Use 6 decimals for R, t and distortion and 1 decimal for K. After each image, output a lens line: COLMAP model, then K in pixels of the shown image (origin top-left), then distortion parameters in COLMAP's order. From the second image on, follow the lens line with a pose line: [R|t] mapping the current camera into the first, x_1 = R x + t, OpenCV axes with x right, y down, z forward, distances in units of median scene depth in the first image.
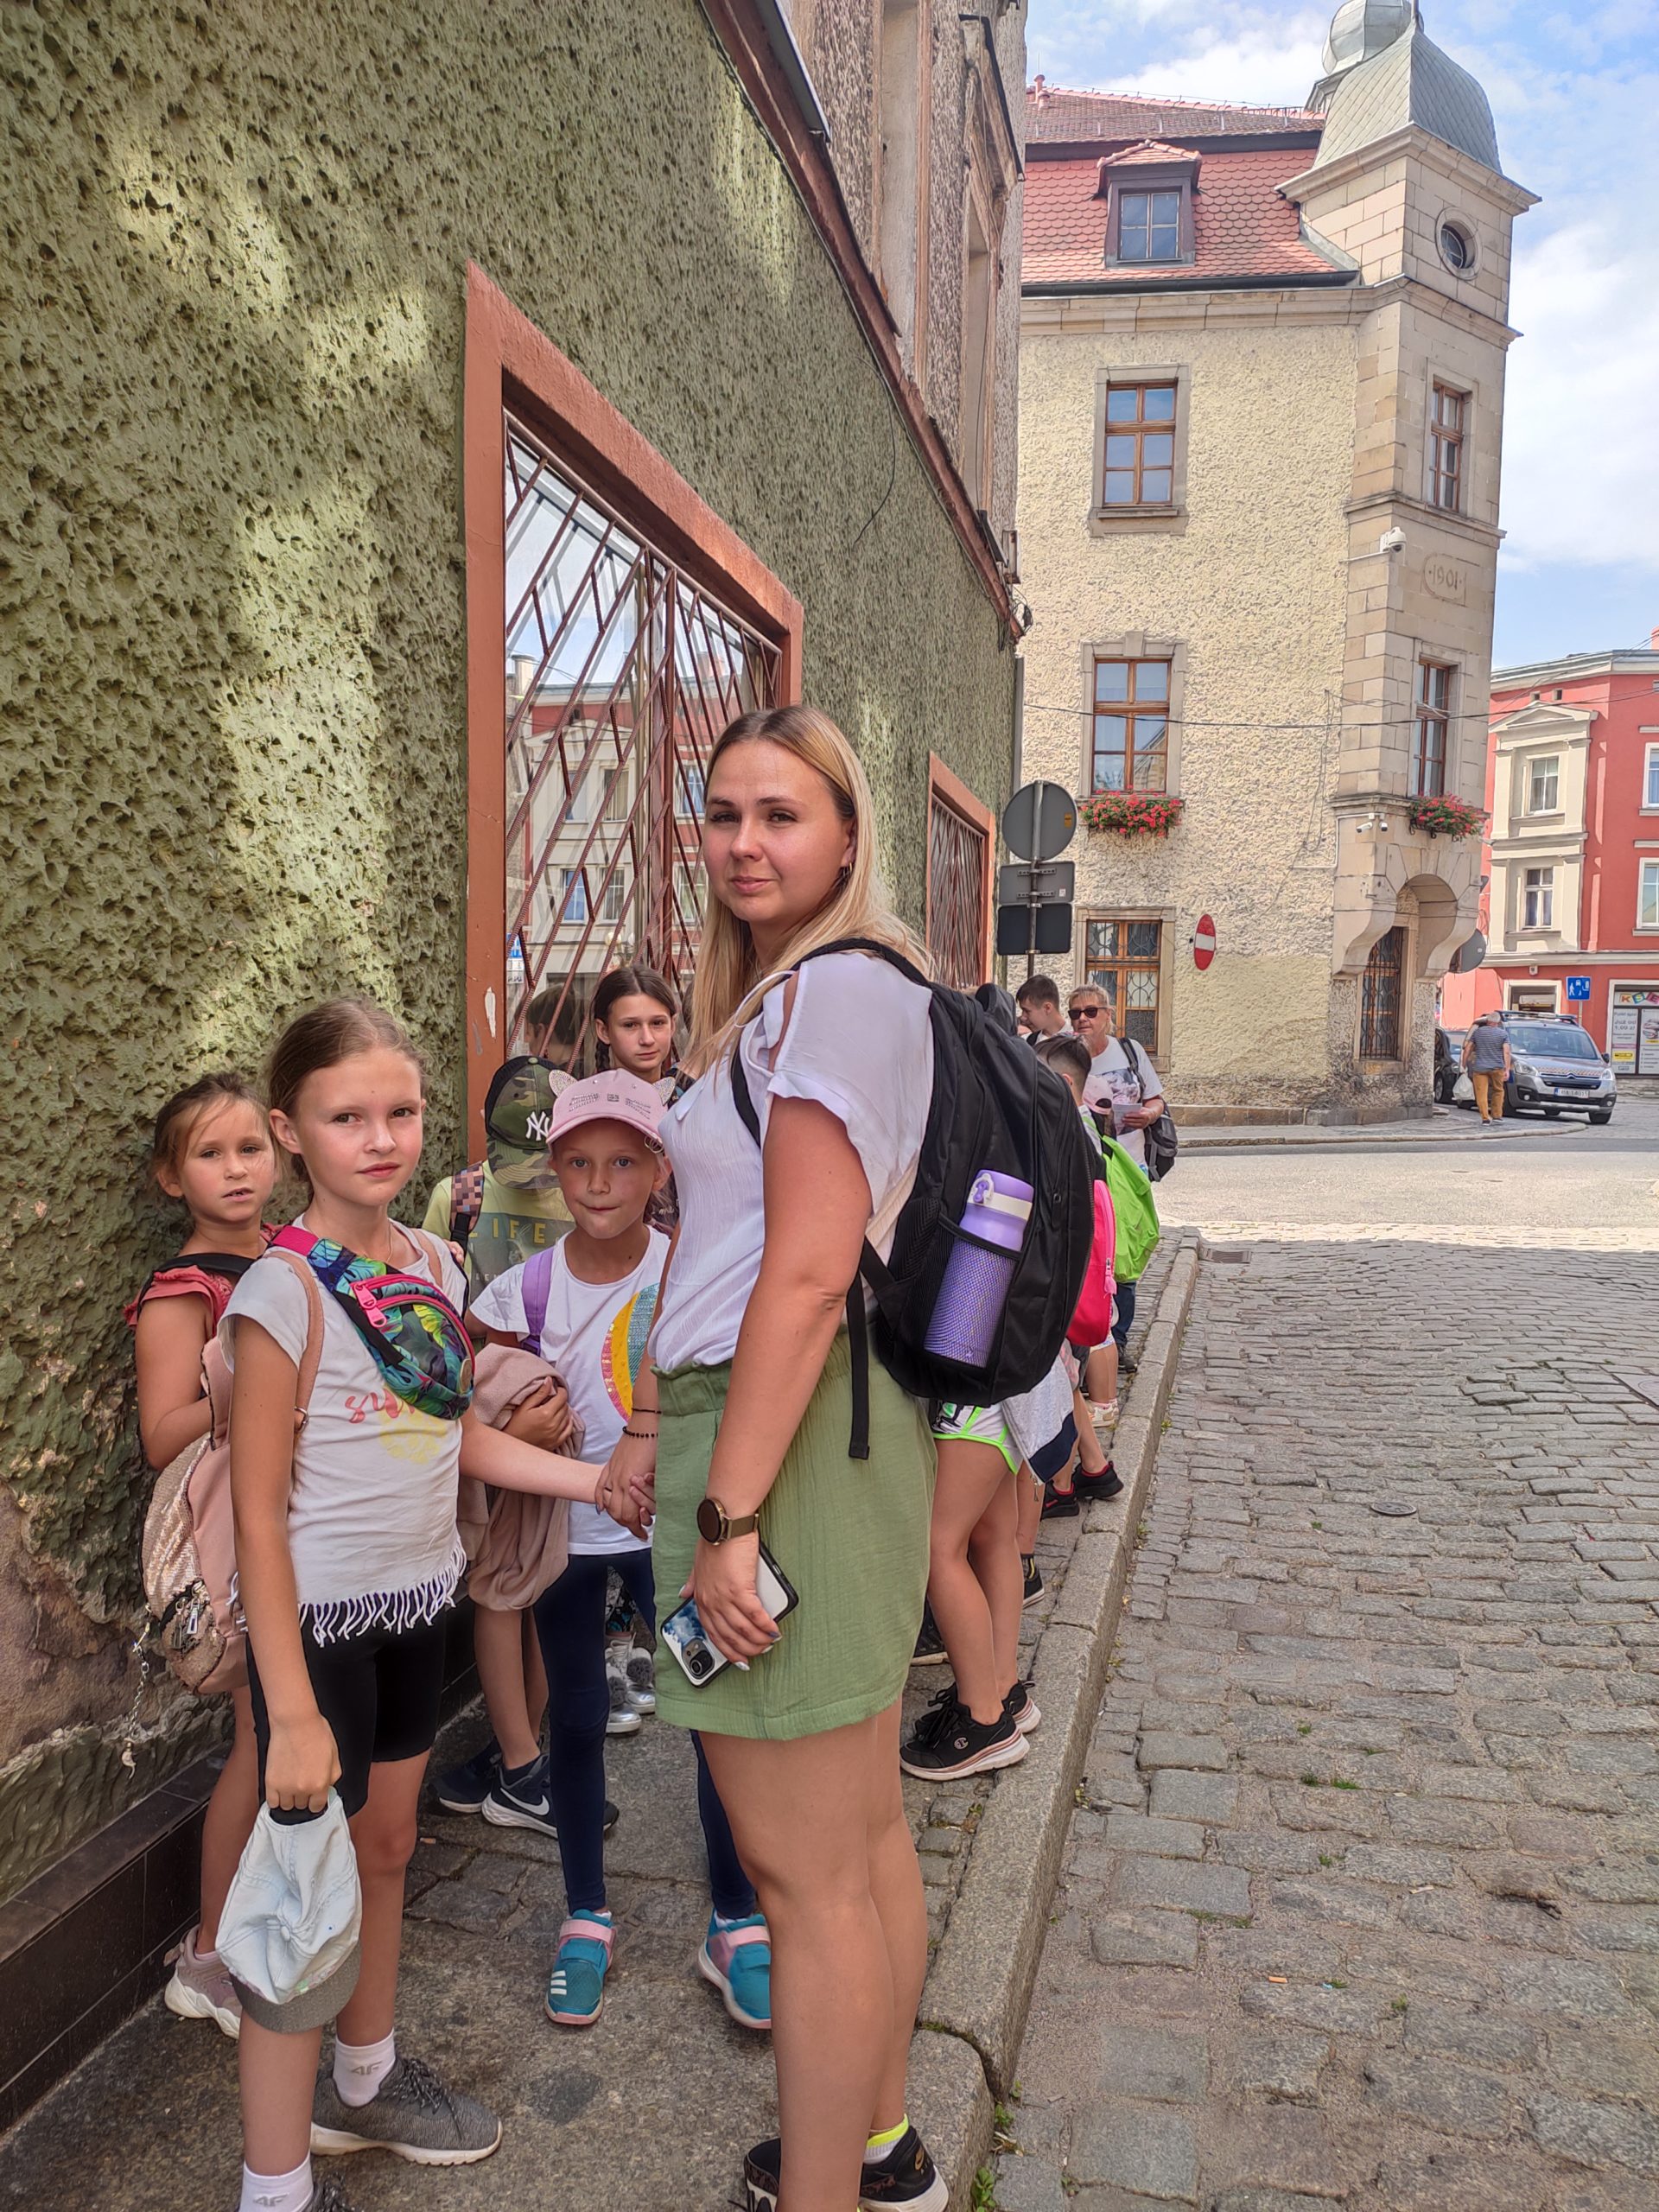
lens RADIAL K [[1690.8, 0, 829.5], [0, 1690.8, 1106.0], [0, 0, 1]] dist [0.049913, -0.047444]
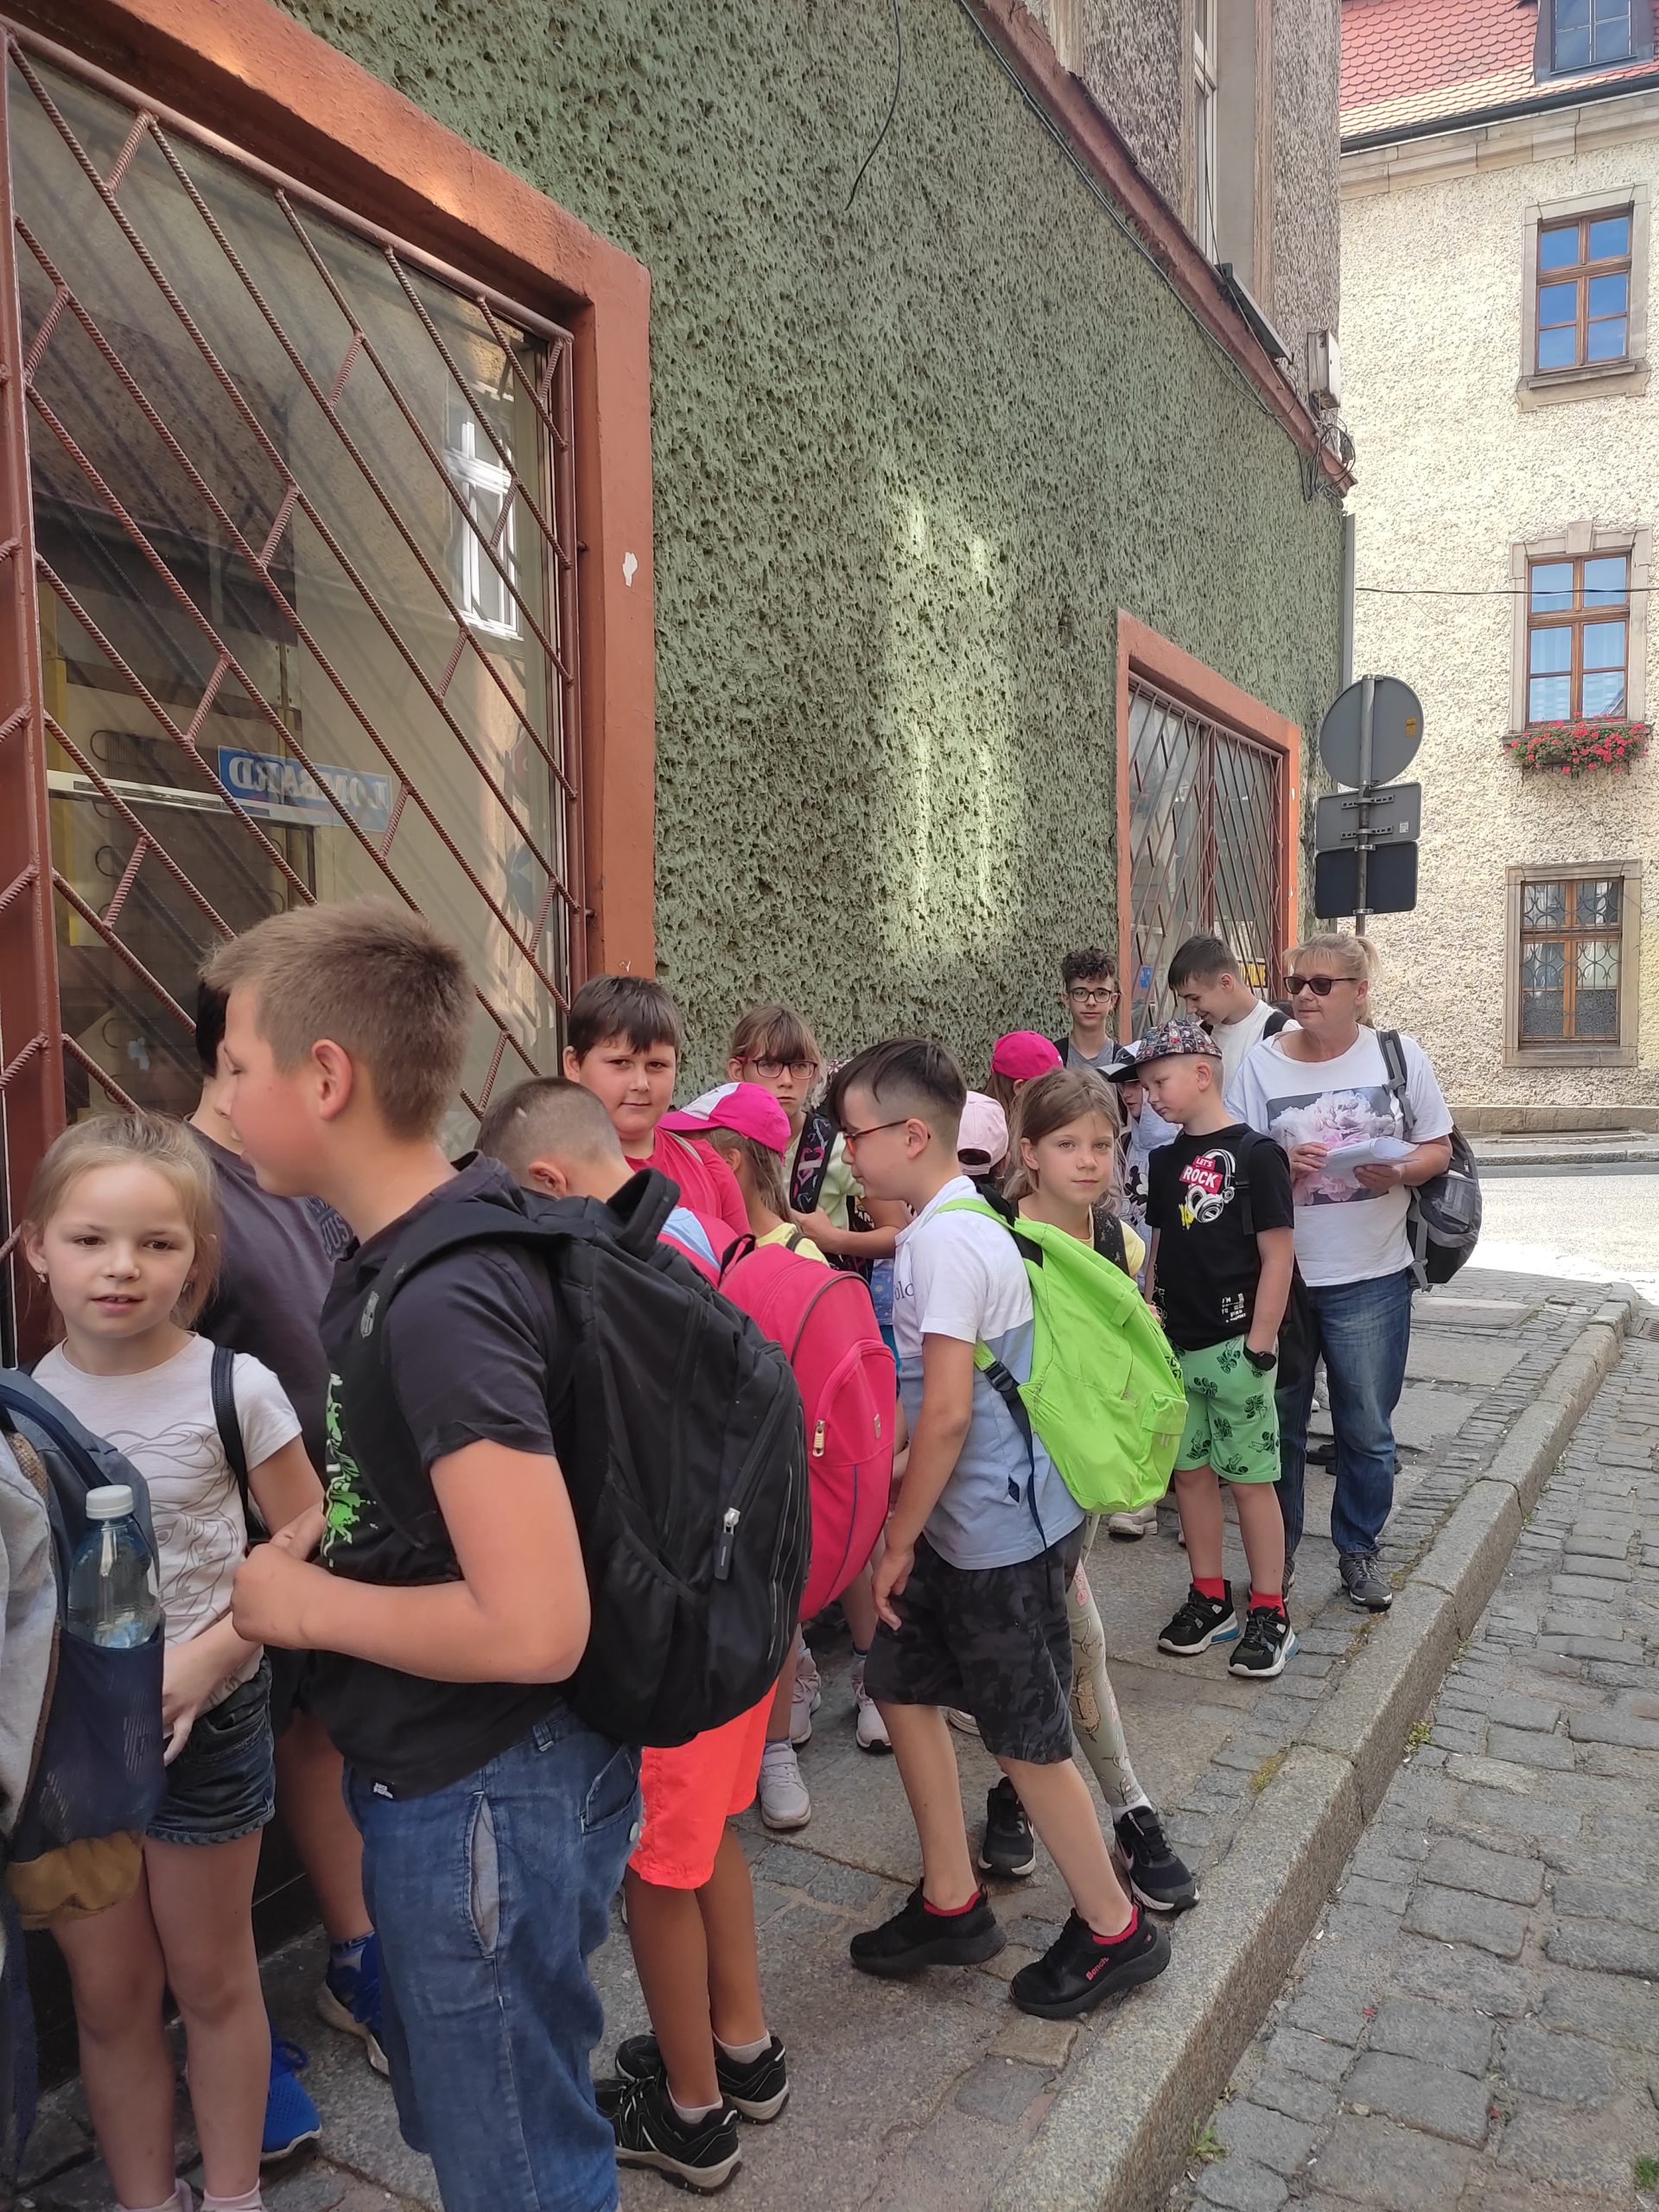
lens RADIAL K [[1690.8, 0, 829.5], [0, 1690.8, 1106.0], [0, 0, 1]] dist [0.049913, -0.047444]
pose [[0.963714, -0.016259, -0.266442, 0.047716], [0.015881, 0.999868, -0.003573, -0.004416], [0.266465, -0.000788, 0.963844, 0.122252]]
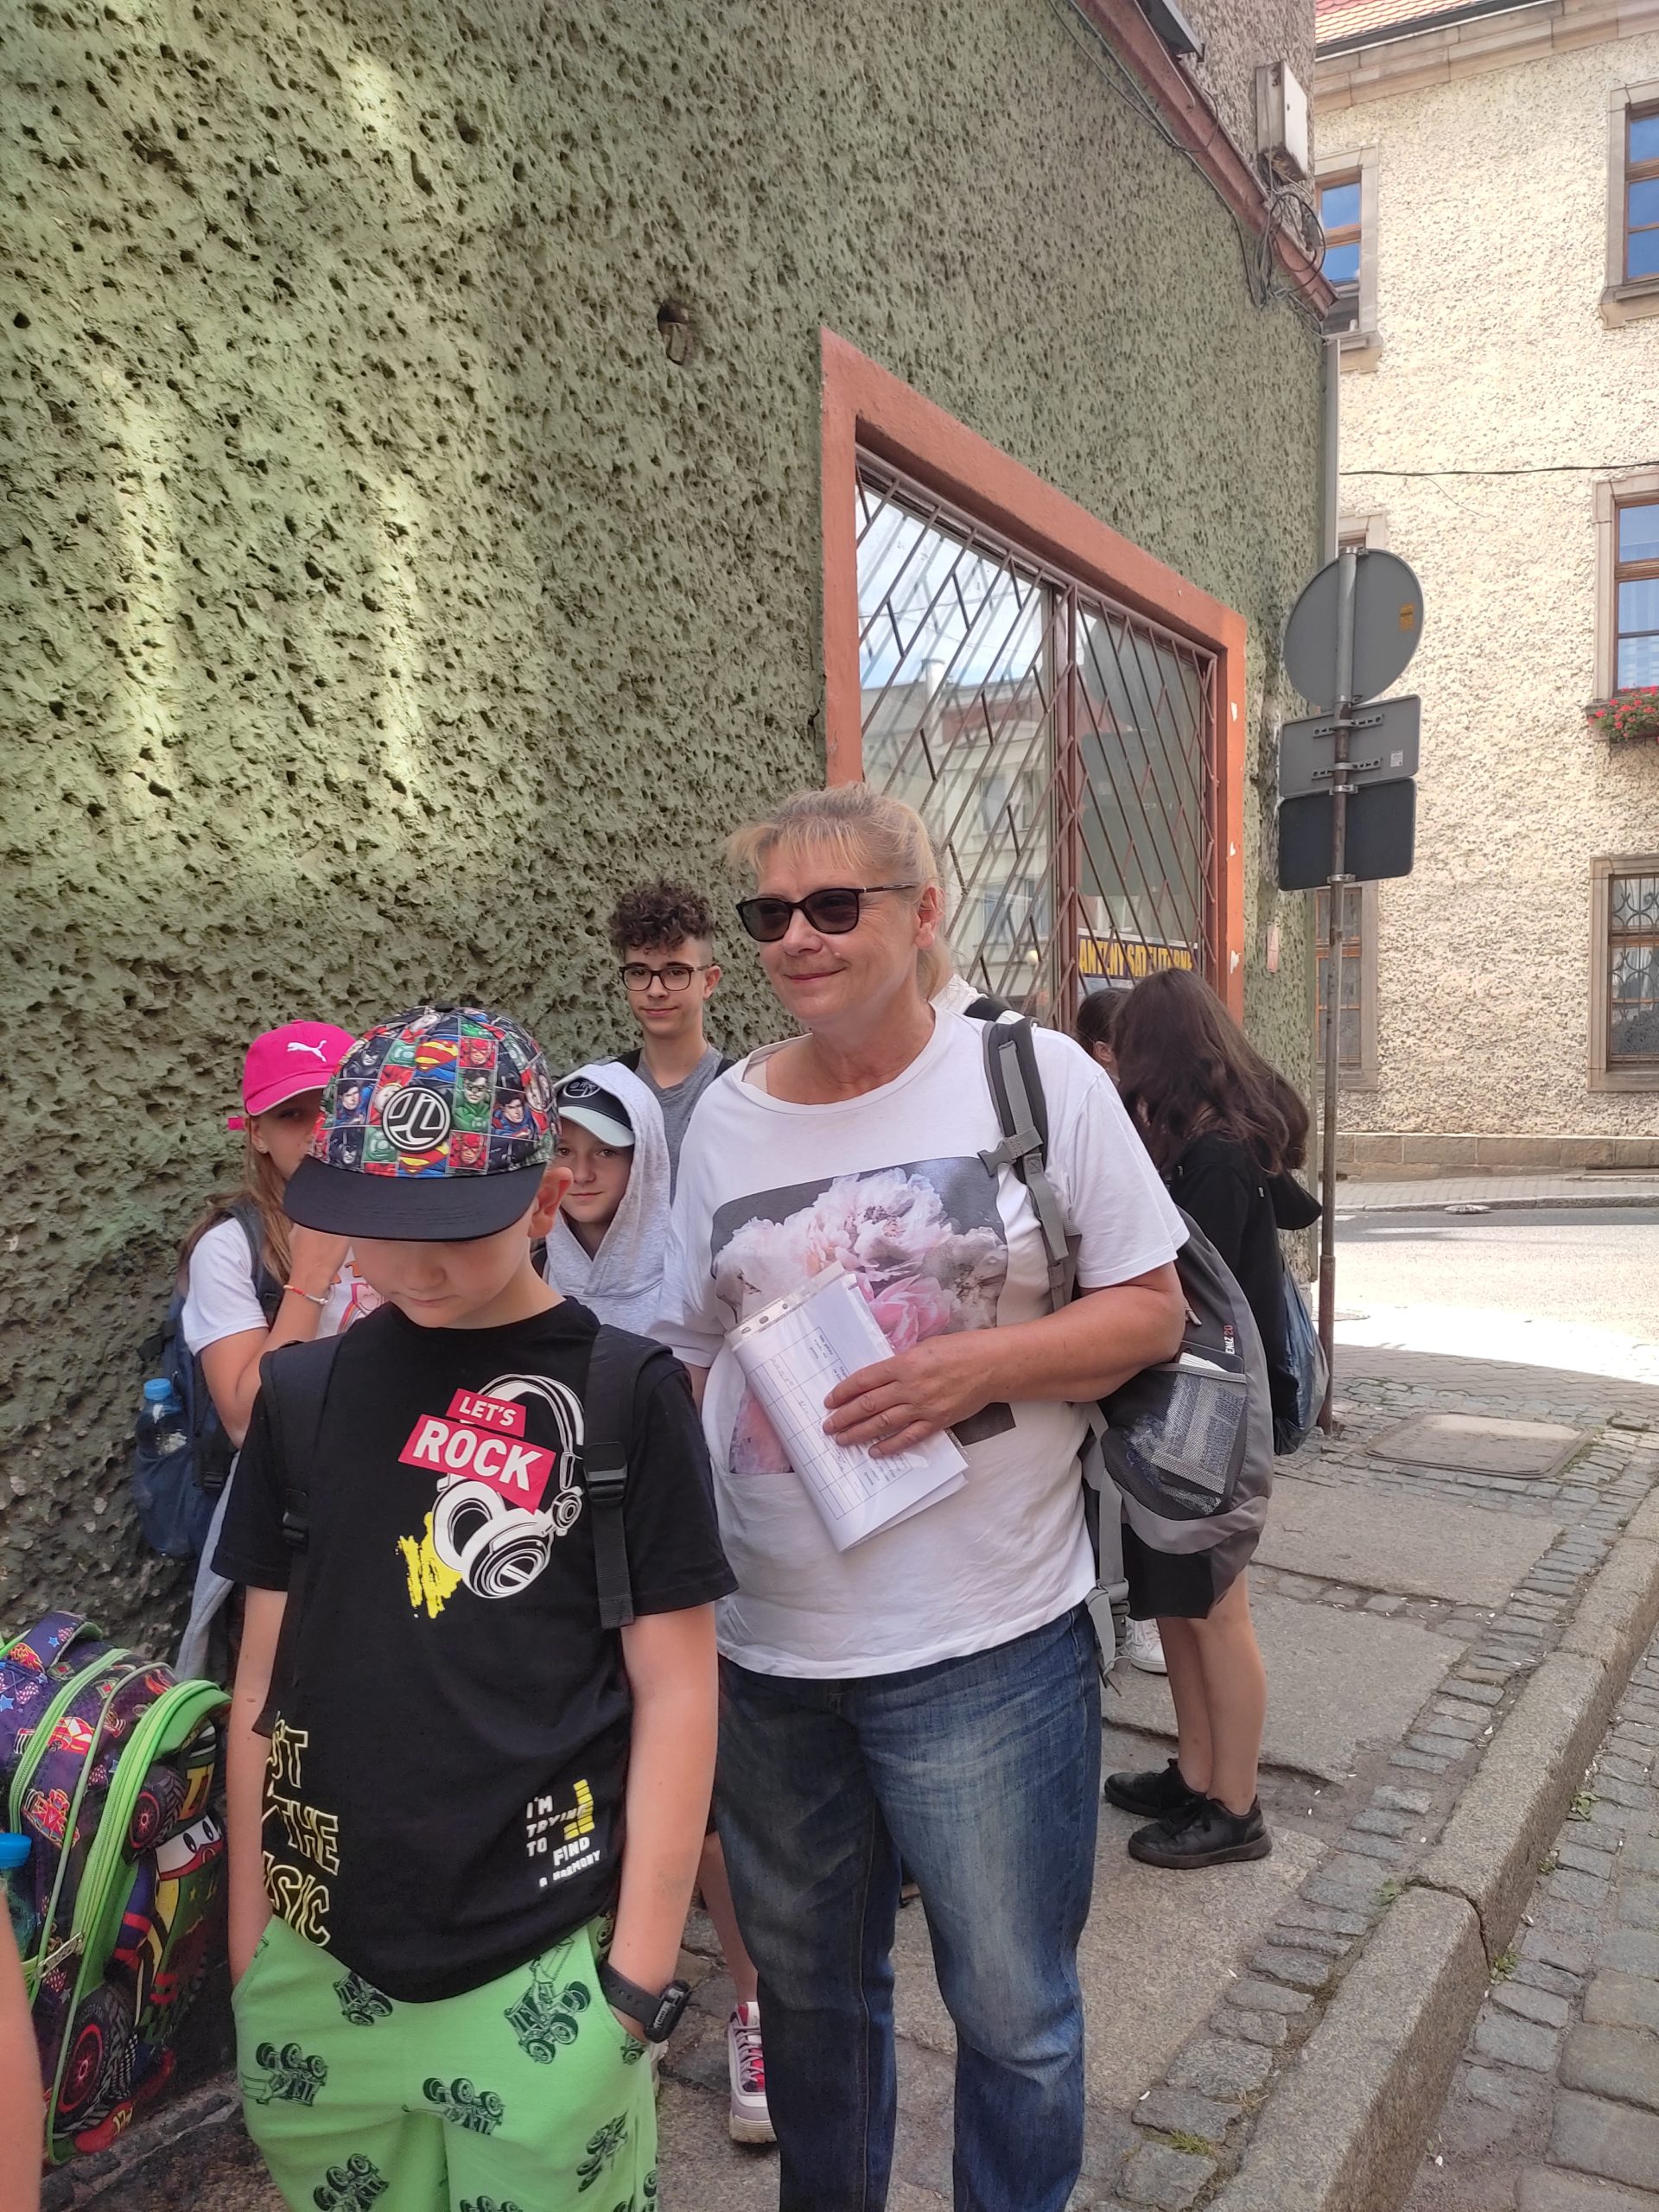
lens RADIAL K [[1709.5, 0, 880.3], [0, 1709.5, 1109.2], [0, 0, 1]] dist [0.061256, -0.041884]
pose [[0.955643, -0.025608, -0.293412, 0.071152], [0.021047, 0.999604, -0.018692, -0.006787], [0.293775, 0.011687, 0.955803, 0.234850]]
